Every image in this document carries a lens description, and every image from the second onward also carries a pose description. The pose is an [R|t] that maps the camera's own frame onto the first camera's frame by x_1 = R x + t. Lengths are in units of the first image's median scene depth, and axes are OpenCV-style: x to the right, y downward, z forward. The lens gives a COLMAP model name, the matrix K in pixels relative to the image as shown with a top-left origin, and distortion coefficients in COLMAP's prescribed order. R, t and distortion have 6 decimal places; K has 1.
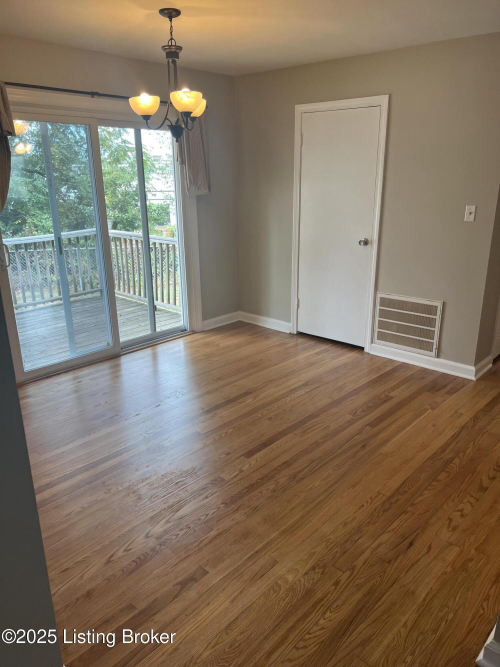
lens RADIAL K [[502.9, 0, 248.5], [0, 502.9, 339.1], [0, 0, 1]] dist [0.053718, -0.054034]
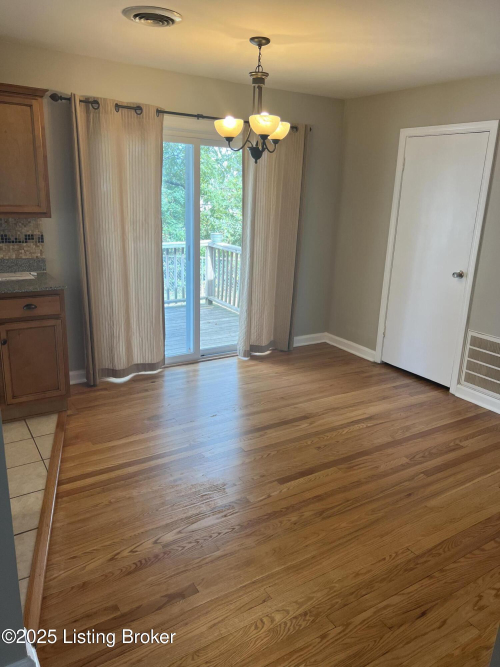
lens RADIAL K [[502.9, 0, 251.3], [0, 502.9, 332.5], [0, 0, 1]] dist [0.053718, -0.054034]
pose [[0.964831, 0.114697, -0.236529, 0.125923], [-0.124963, 0.991743, -0.028827, -0.016865], [0.231270, 0.057370, 0.971197, 0.020542]]
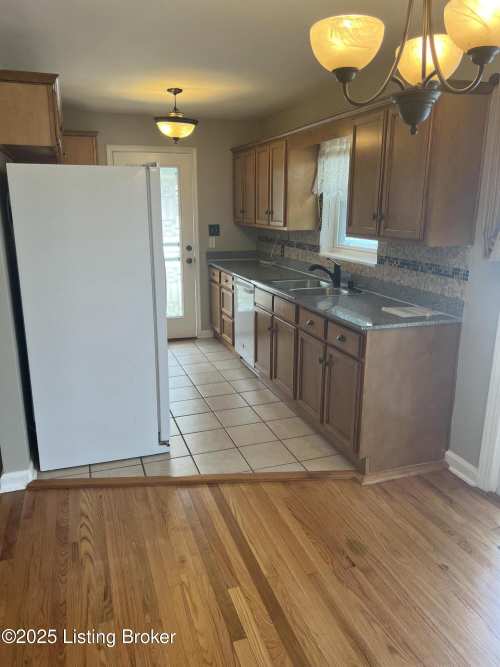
lens RADIAL K [[502.9, 0, 241.3], [0, 502.9, 340.6], [0, 0, 1]] dist [0.053718, -0.054034]
pose [[-0.481536, 0.243648, -0.841878, 0.311732], [-0.266965, 0.874156, 0.405687, -0.351435], [0.834777, 0.420105, -0.355892, 1.043104]]
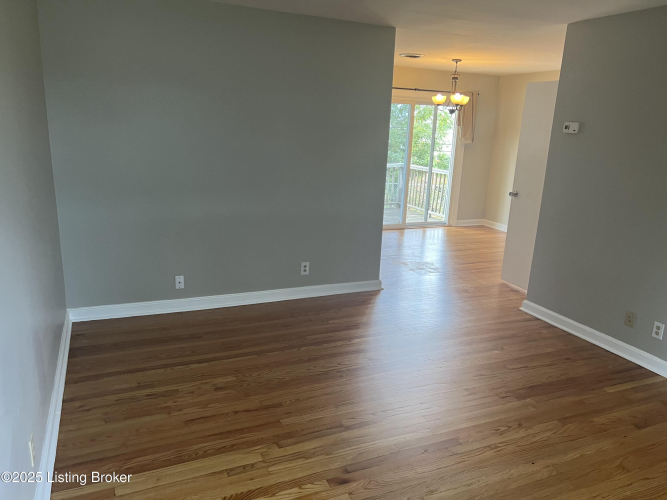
lens RADIAL K [[502.9, 0, 331.6], [0, 502.9, 246.1], [0, 0, 1]] dist [0.053718, -0.054034]
pose [[0.914658, 0.142483, -0.378285, 0.264073], [-0.175241, 0.983074, -0.053436, 0.325722], [0.364269, 0.115167, 0.924145, -1.014532]]
